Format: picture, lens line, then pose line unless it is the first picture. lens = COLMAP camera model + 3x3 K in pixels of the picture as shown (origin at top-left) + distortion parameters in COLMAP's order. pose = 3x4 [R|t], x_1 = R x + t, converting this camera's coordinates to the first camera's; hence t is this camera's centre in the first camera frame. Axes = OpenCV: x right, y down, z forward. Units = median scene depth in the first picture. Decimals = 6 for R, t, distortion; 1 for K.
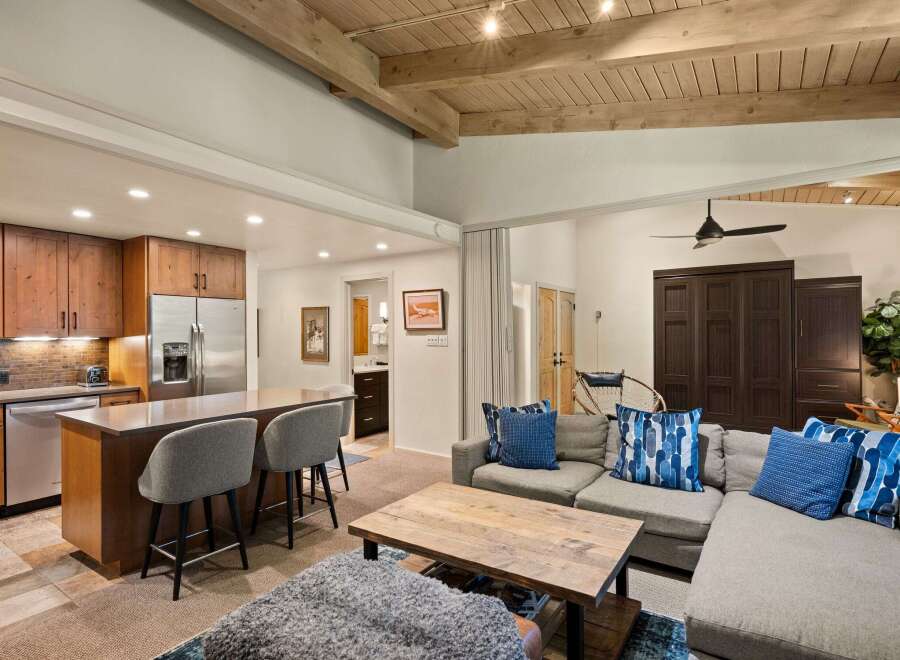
lens RADIAL K [[474.2, 0, 451.2], [0, 474.2, 336.9], [0, 0, 1]] dist [0.000613, 0.000079]
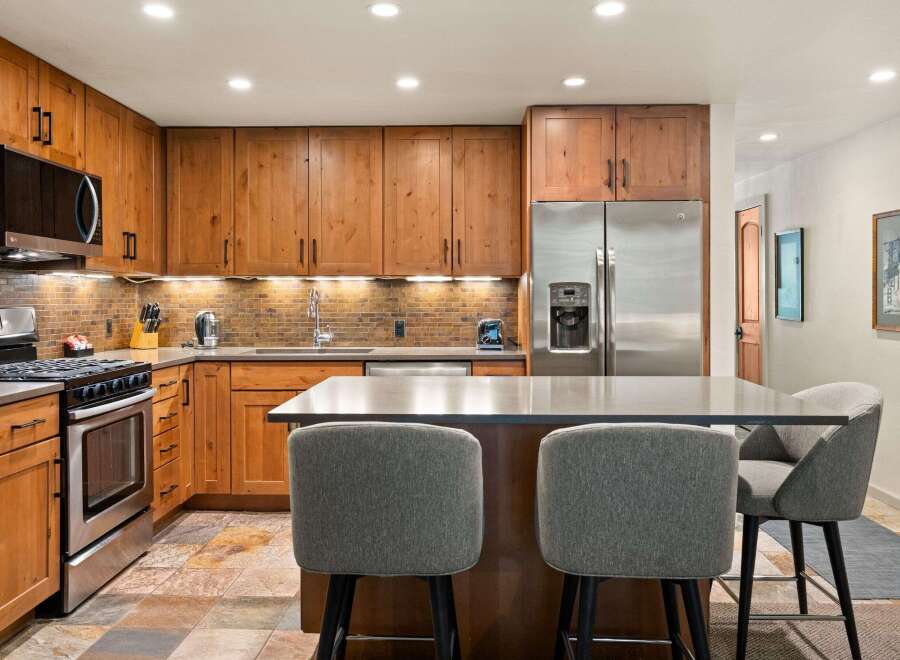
lens RADIAL K [[727.0, 0, 453.1], [0, 727.0, 308.8], [0, 0, 1]] dist [0.010718, 0.004027]
pose [[0.534992, 0.015983, -0.844706, 0.076423], [-0.008018, 0.999872, 0.013841, 0.026553], [0.844819, -0.000632, 0.535052, 0.330738]]
